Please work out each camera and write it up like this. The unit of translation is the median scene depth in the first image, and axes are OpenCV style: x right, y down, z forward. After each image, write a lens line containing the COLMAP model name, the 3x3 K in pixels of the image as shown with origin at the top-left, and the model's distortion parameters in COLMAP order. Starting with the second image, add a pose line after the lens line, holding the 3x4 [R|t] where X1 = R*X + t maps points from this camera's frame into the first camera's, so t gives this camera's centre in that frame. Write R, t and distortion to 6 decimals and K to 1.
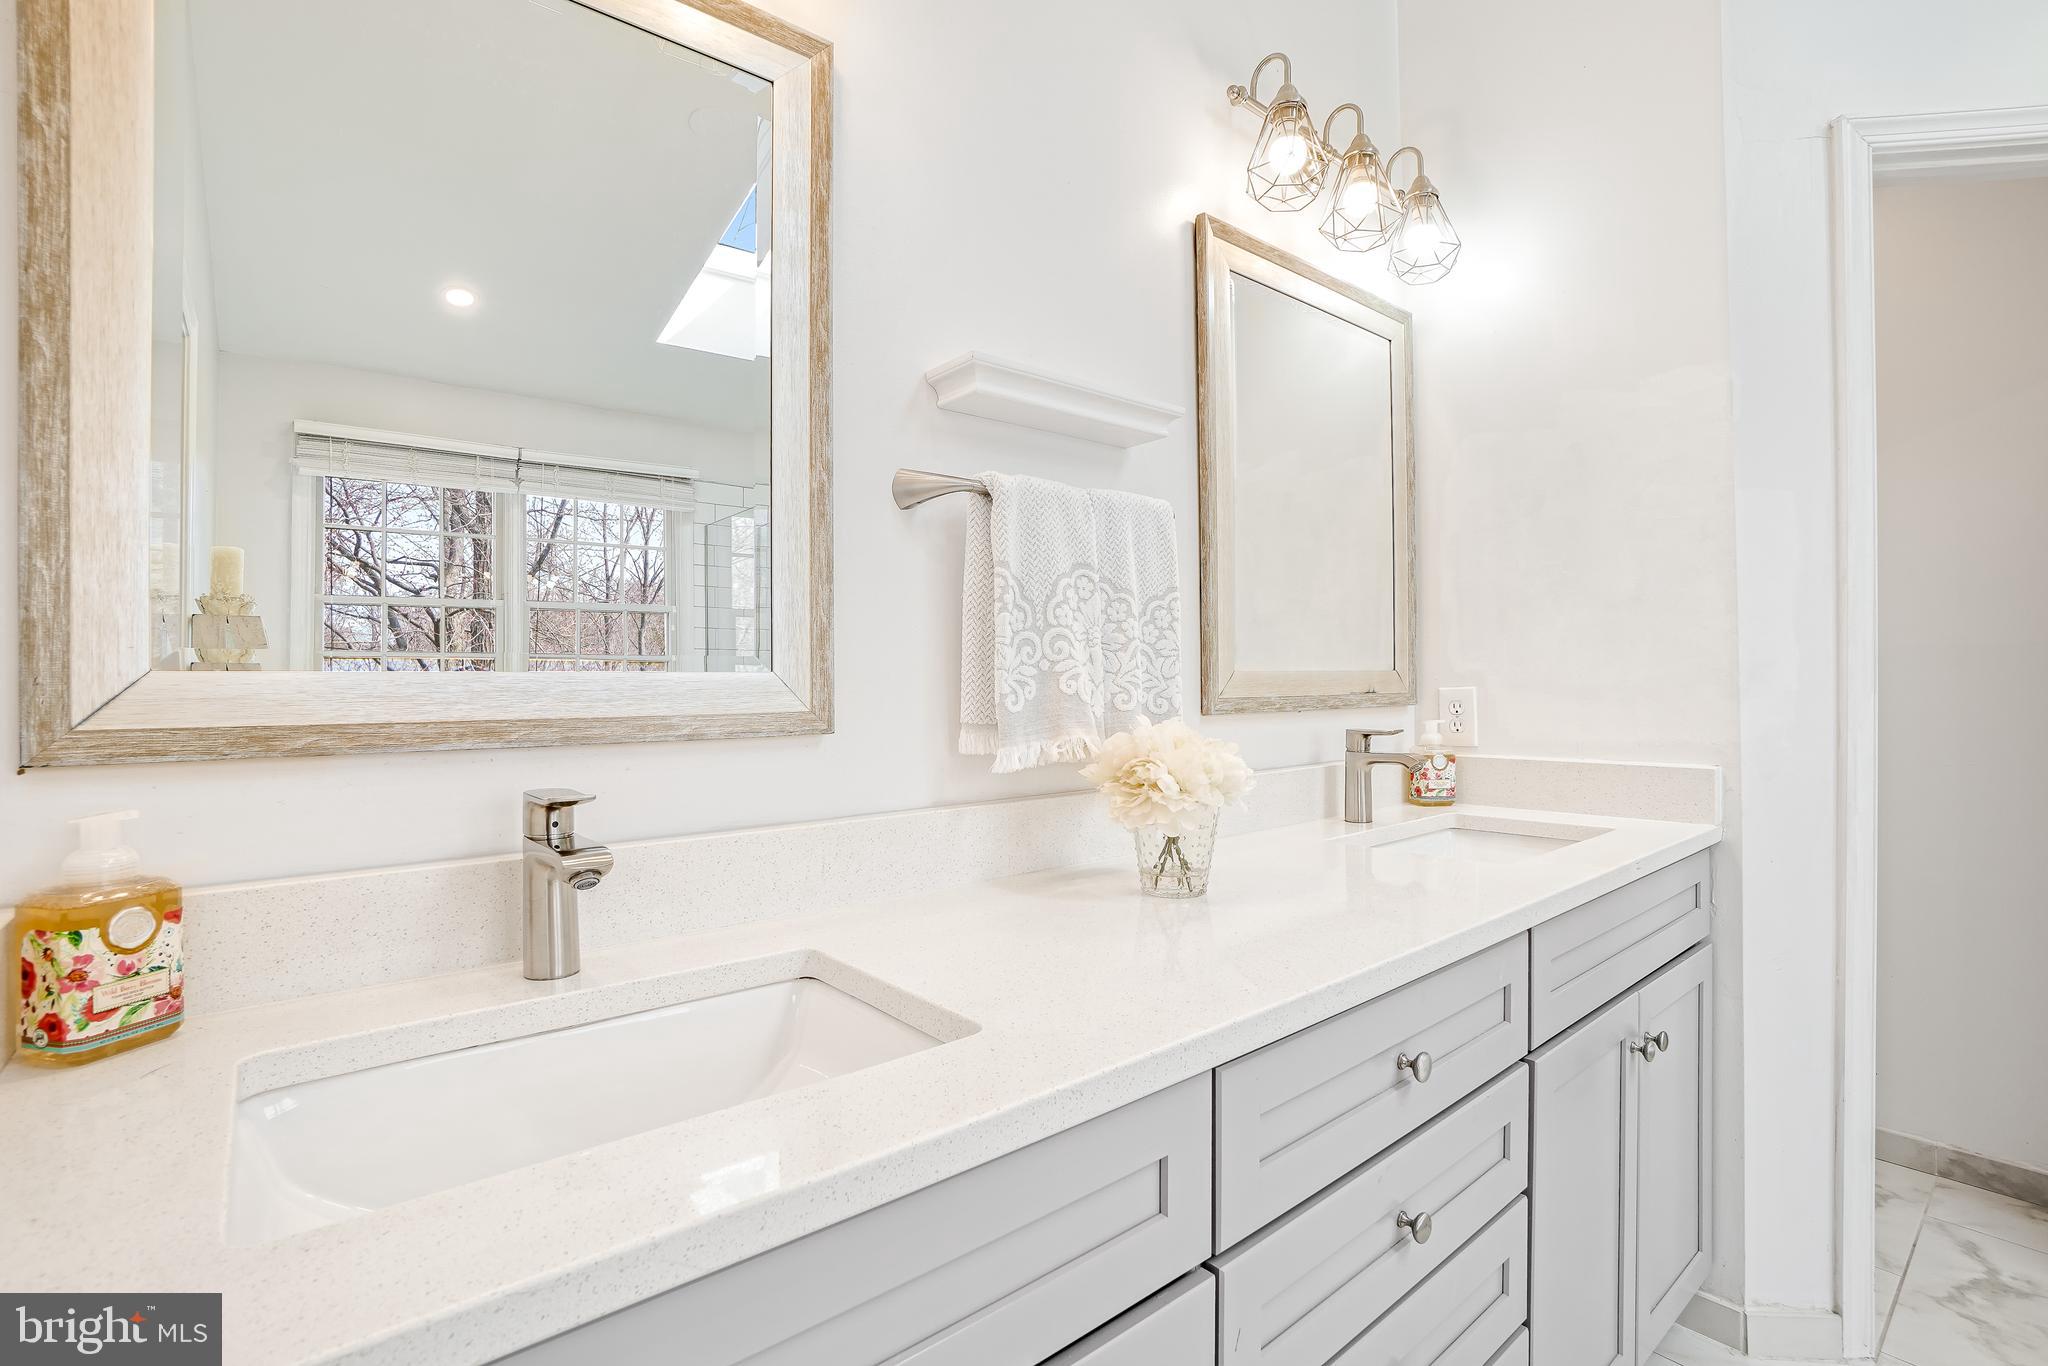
lens RADIAL K [[930.8, 0, 1024.0], [0, 930.8, 683.0], [0, 0, 1]] dist [-0.060542, 0.022511]
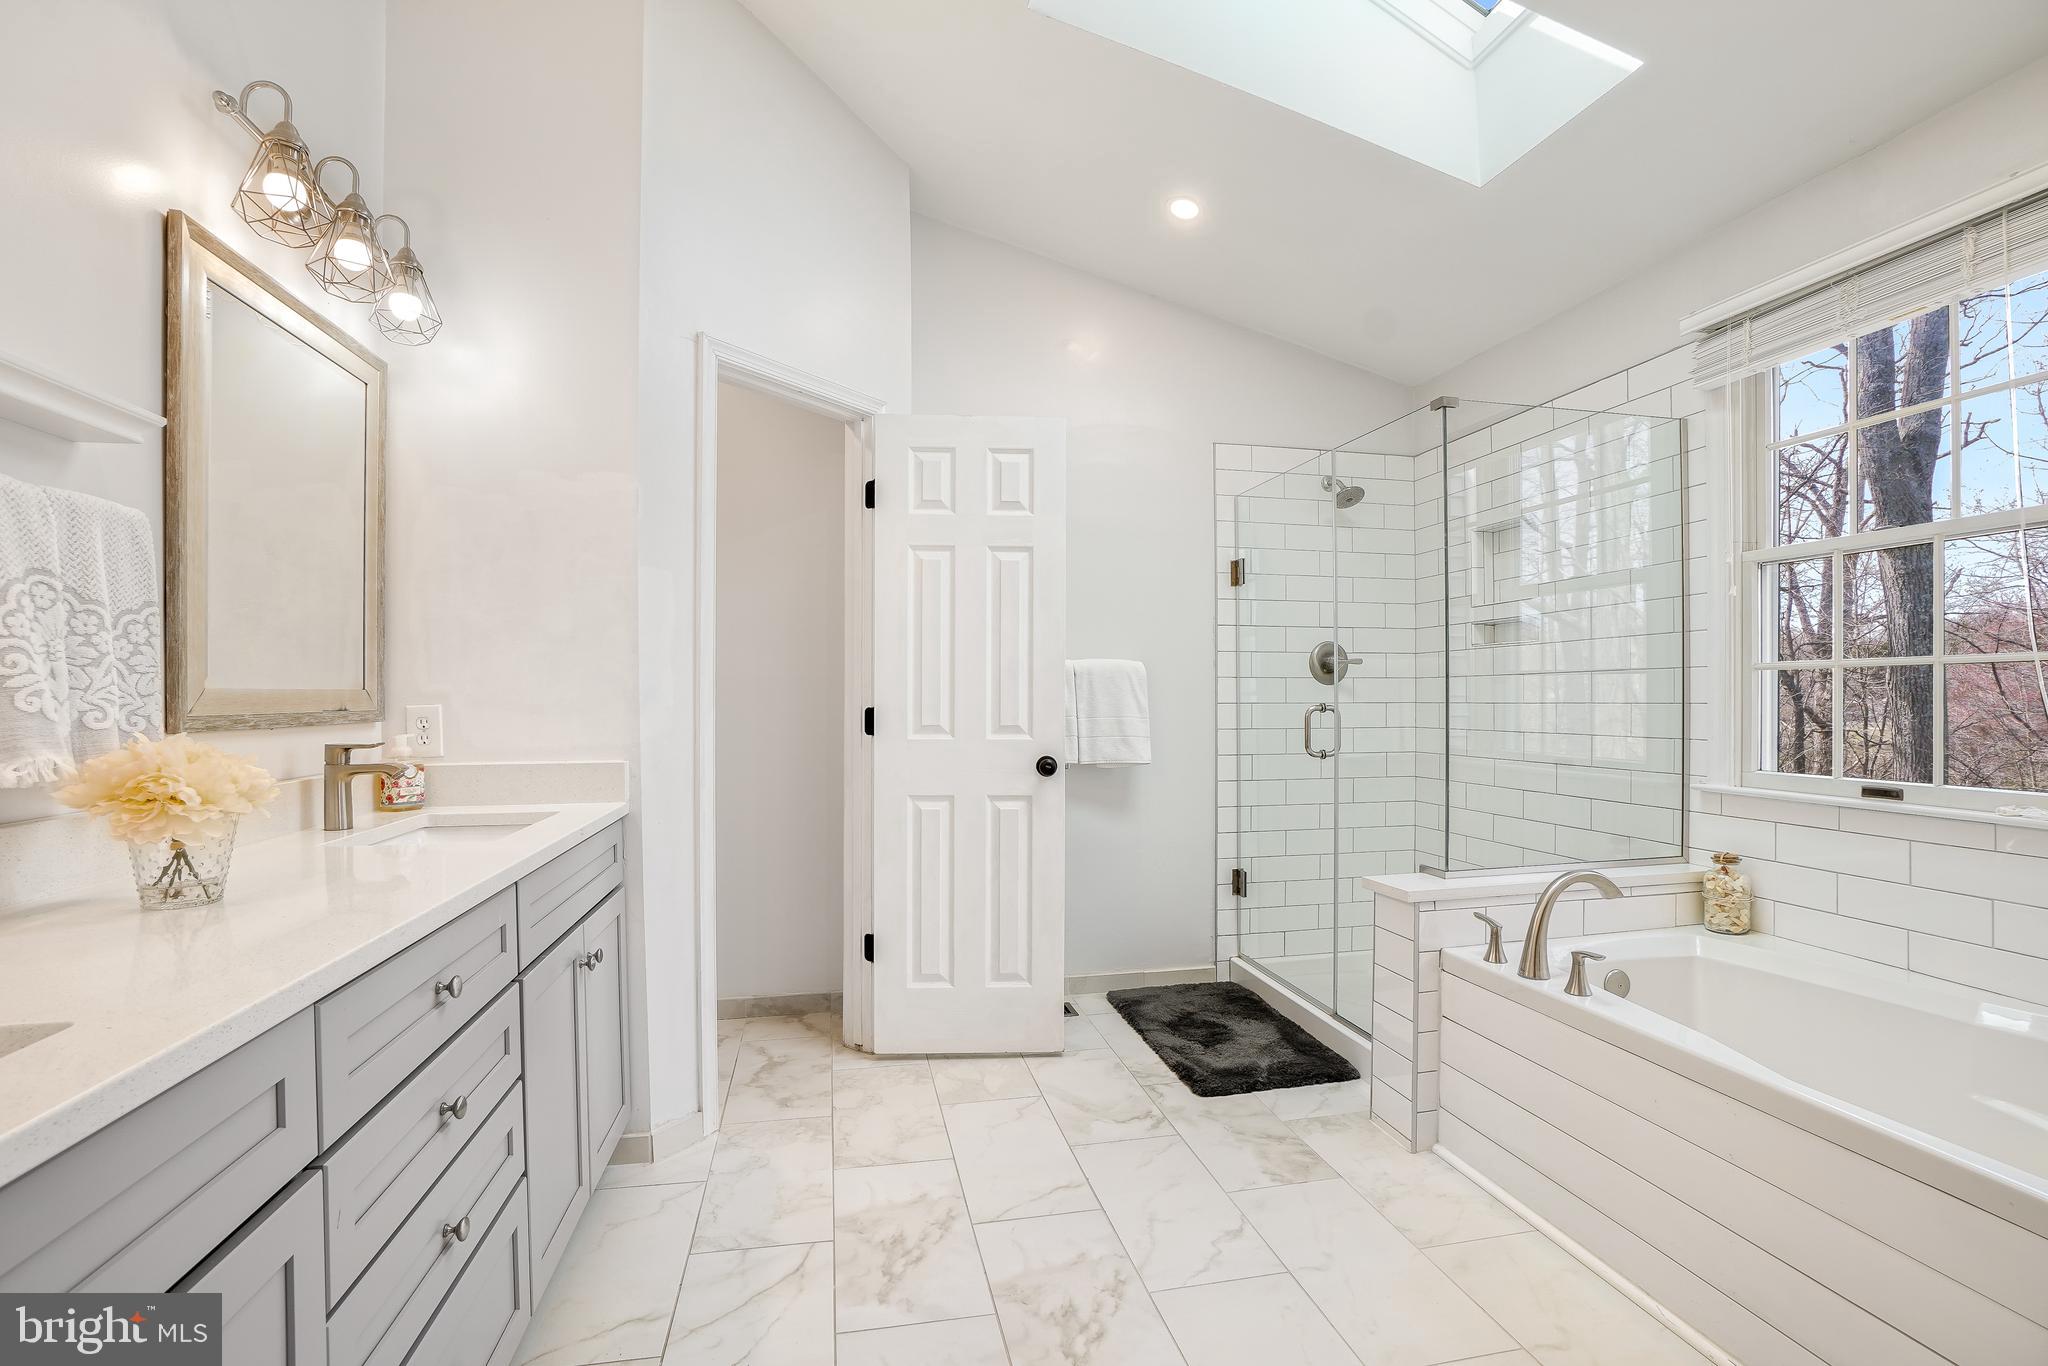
lens RADIAL K [[904.8, 0, 1019.6], [0, 904.8, 677.1], [0, 0, 1]] dist [-0.055357, 0.020705]
pose [[0.460822, 0.021601, 0.887230, -0.211154], [0.005464, 0.999616, -0.027175, 0.004975], [-0.887476, 0.017370, 0.460527, -0.206992]]
